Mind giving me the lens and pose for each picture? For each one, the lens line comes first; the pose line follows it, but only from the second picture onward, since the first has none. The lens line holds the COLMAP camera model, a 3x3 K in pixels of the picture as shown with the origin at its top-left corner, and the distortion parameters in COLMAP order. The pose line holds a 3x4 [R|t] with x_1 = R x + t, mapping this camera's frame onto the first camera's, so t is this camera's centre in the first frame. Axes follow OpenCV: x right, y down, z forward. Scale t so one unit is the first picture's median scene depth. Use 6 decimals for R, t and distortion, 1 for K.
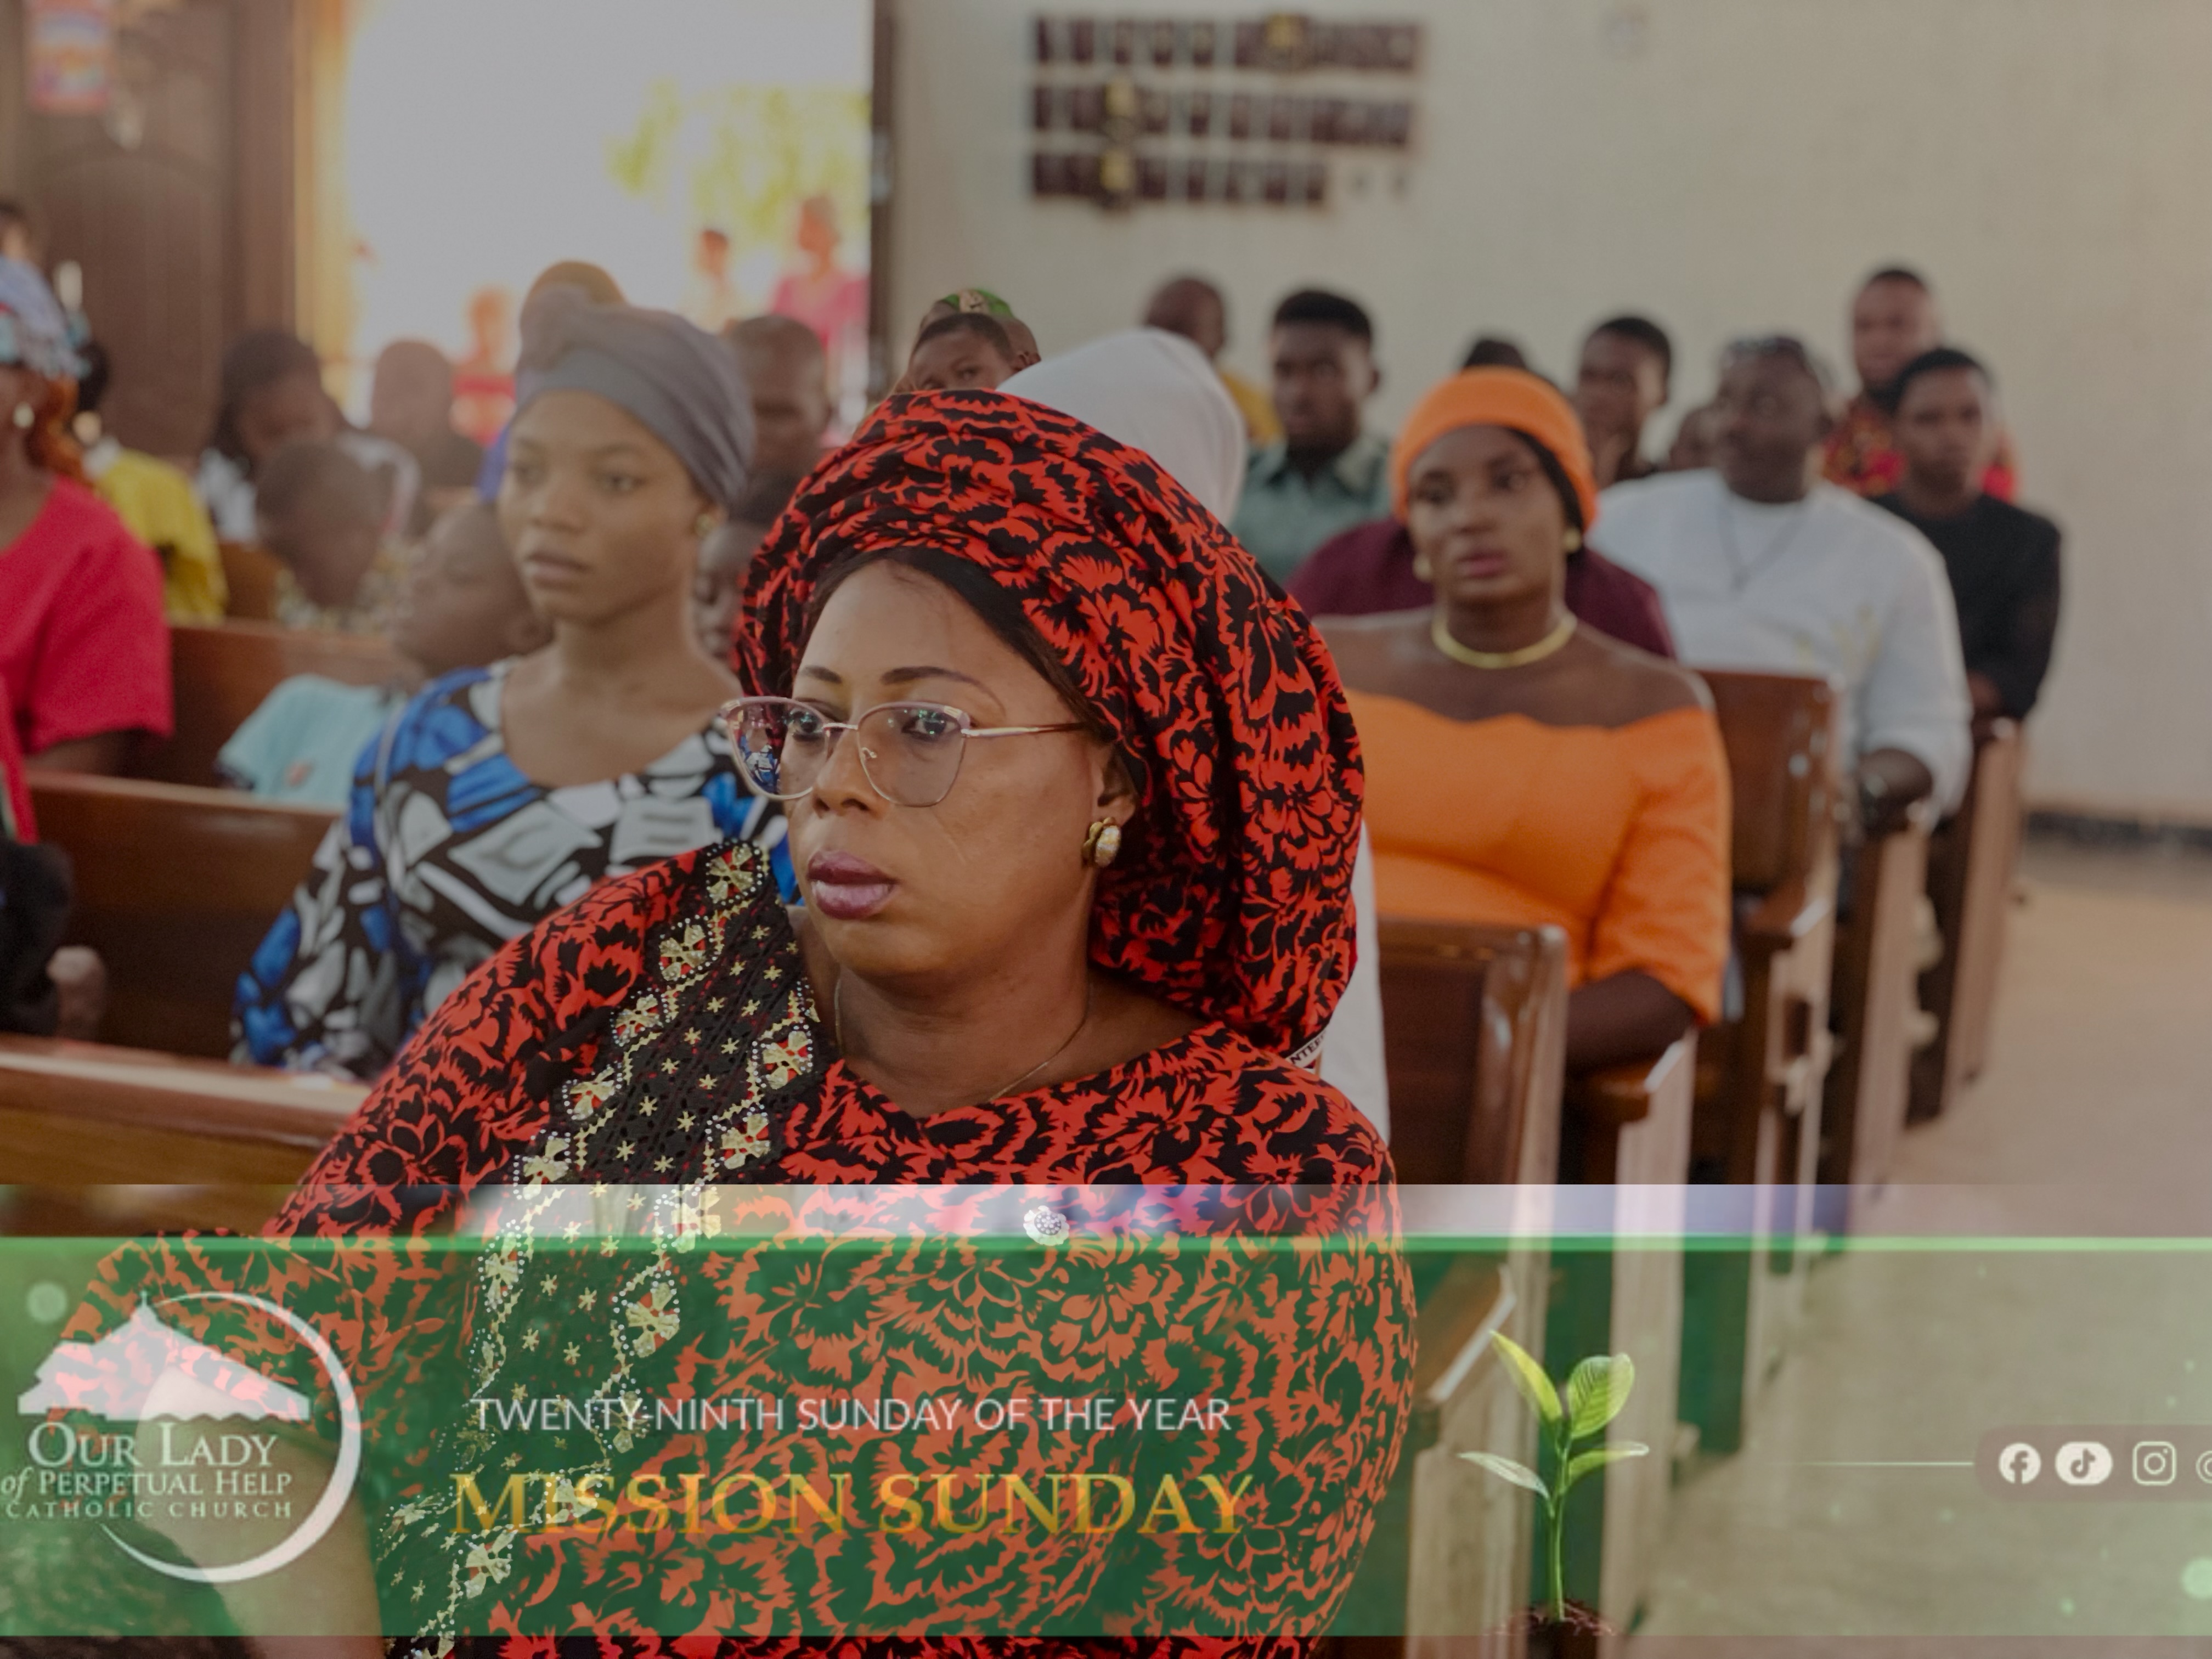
lens RADIAL K [[3336.4, 0, 1106.0], [0, 3336.4, 829.5], [0, 0, 1]] dist [0.258110, -0.023959]
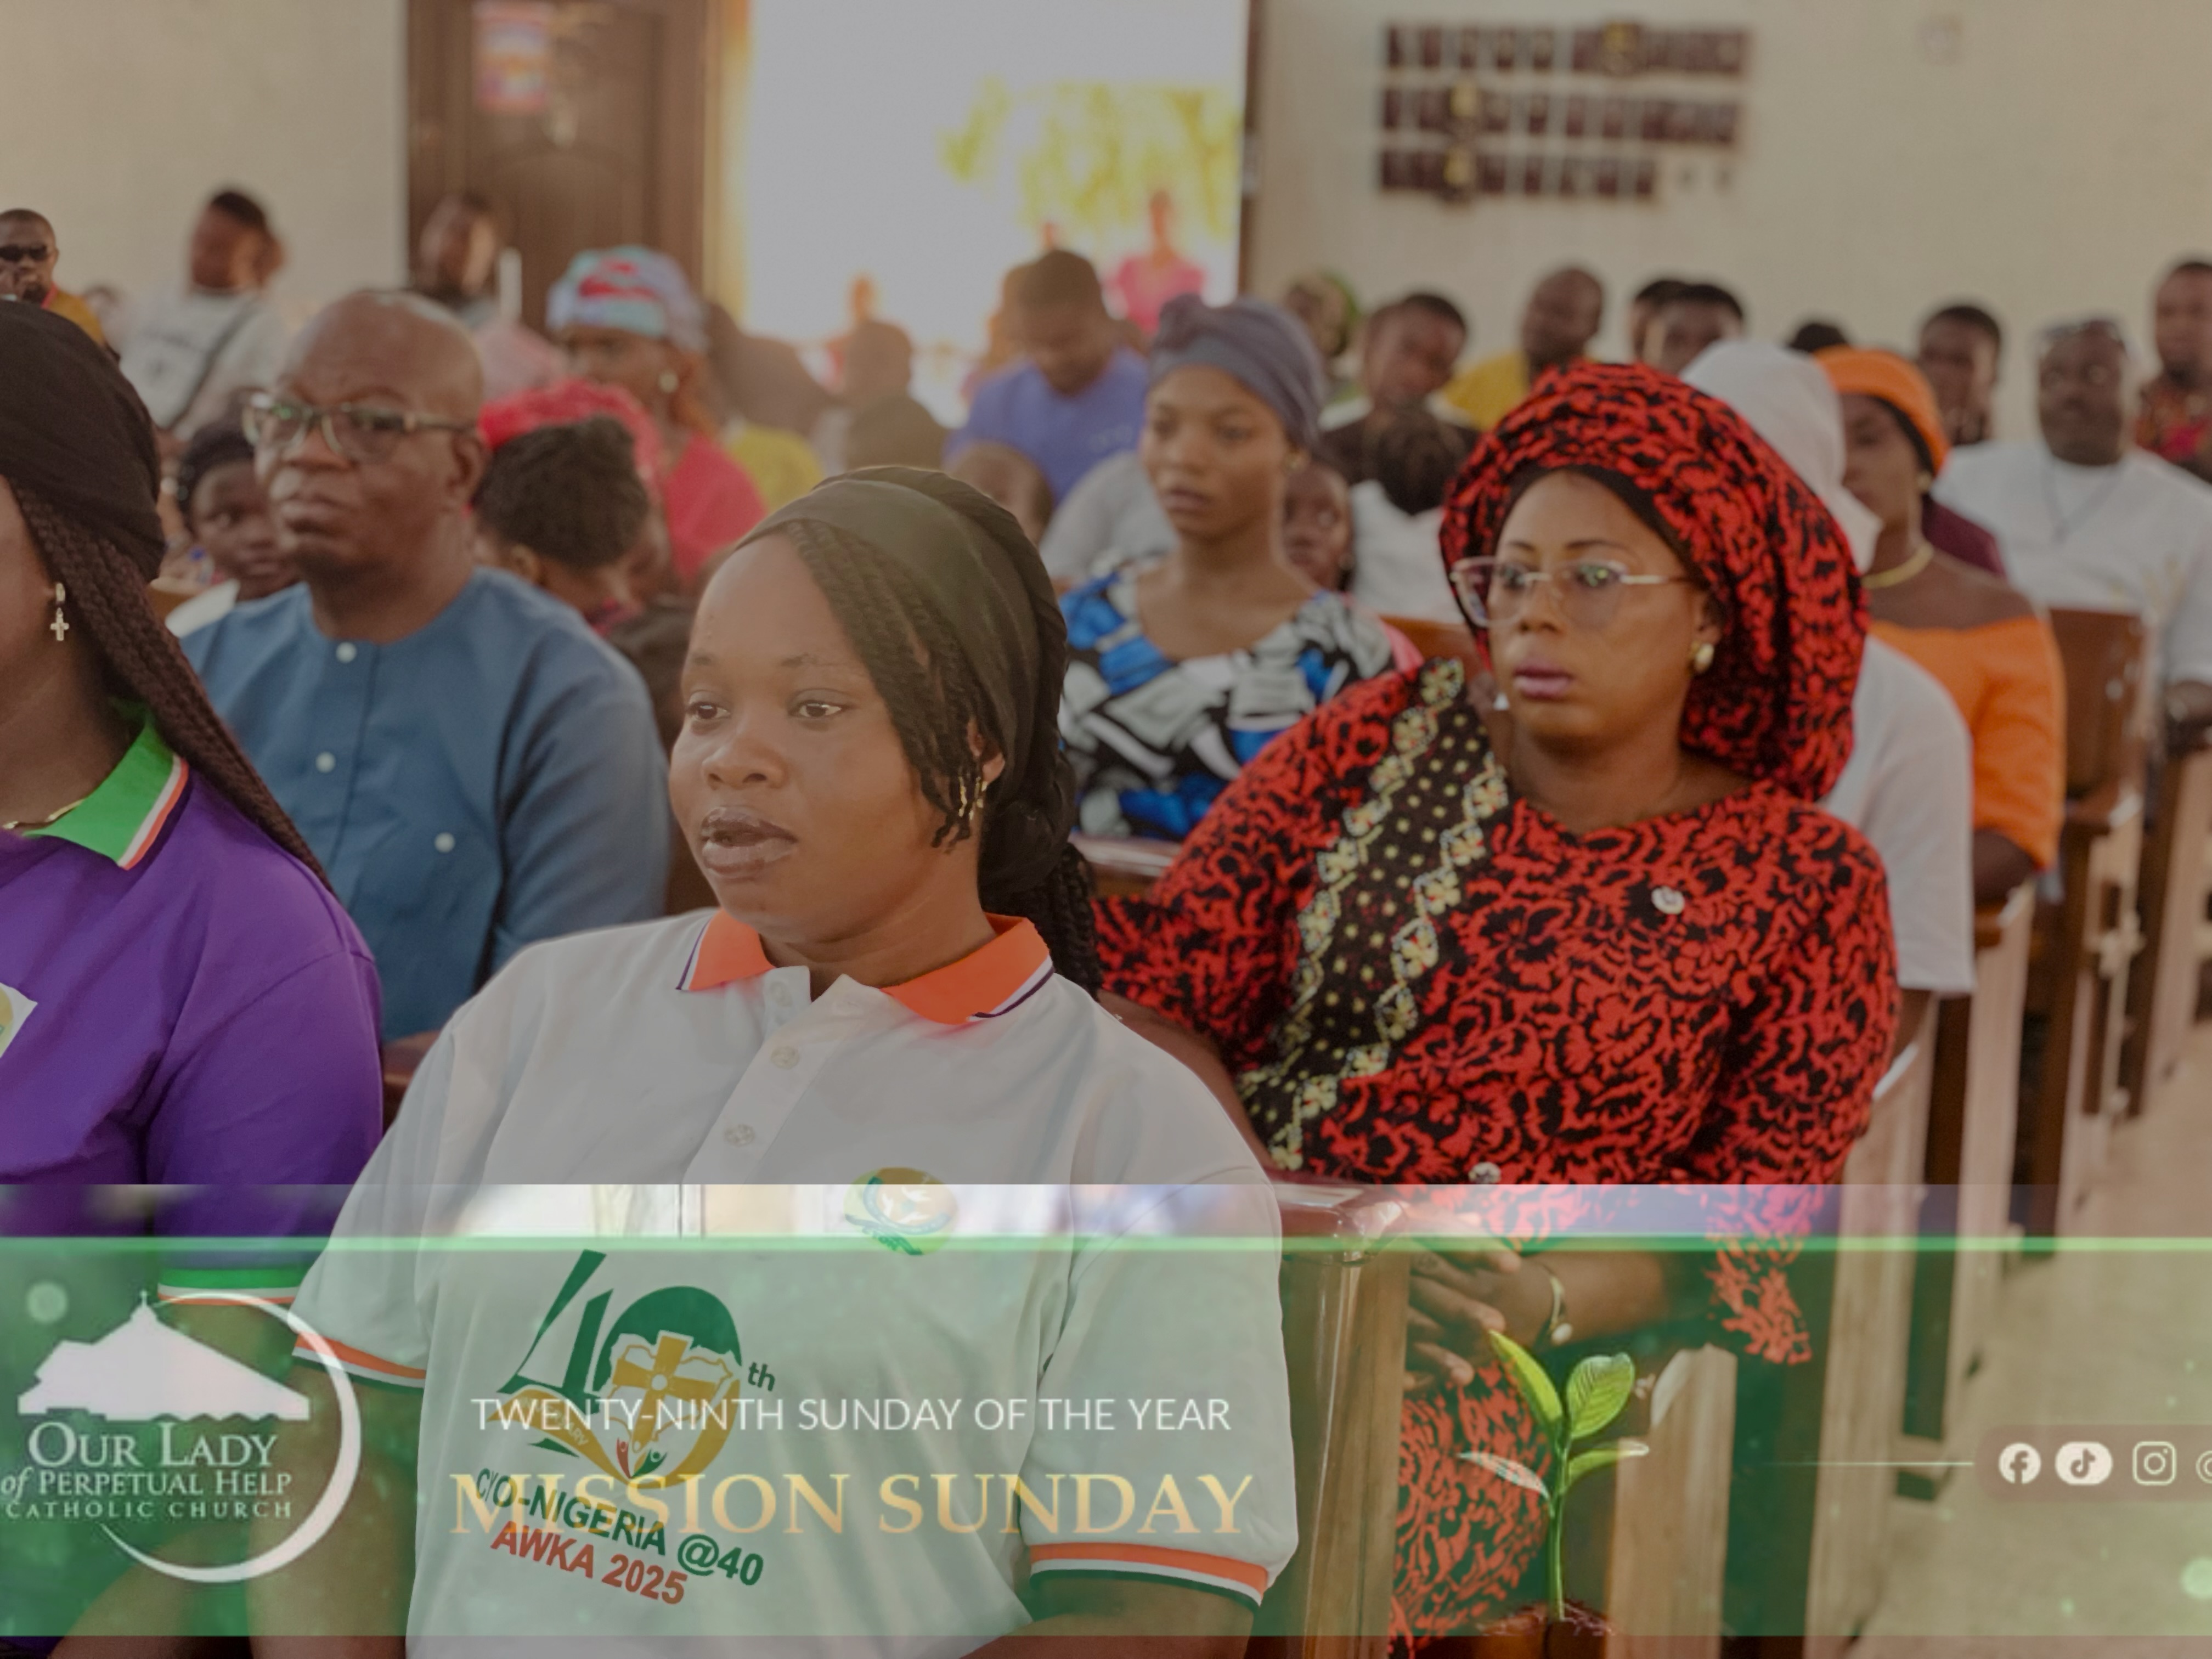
lens RADIAL K [[3355.4, 0, 1216.5], [0, 3355.4, 829.5], [0, 0, 1]] dist [0.254894, 0.069331]
pose [[0.999100, 0.011673, -0.040776, -0.158403], [-0.011479, 0.999922, 0.005002, 0.077514], [0.040831, -0.004530, 0.999156, -0.551780]]
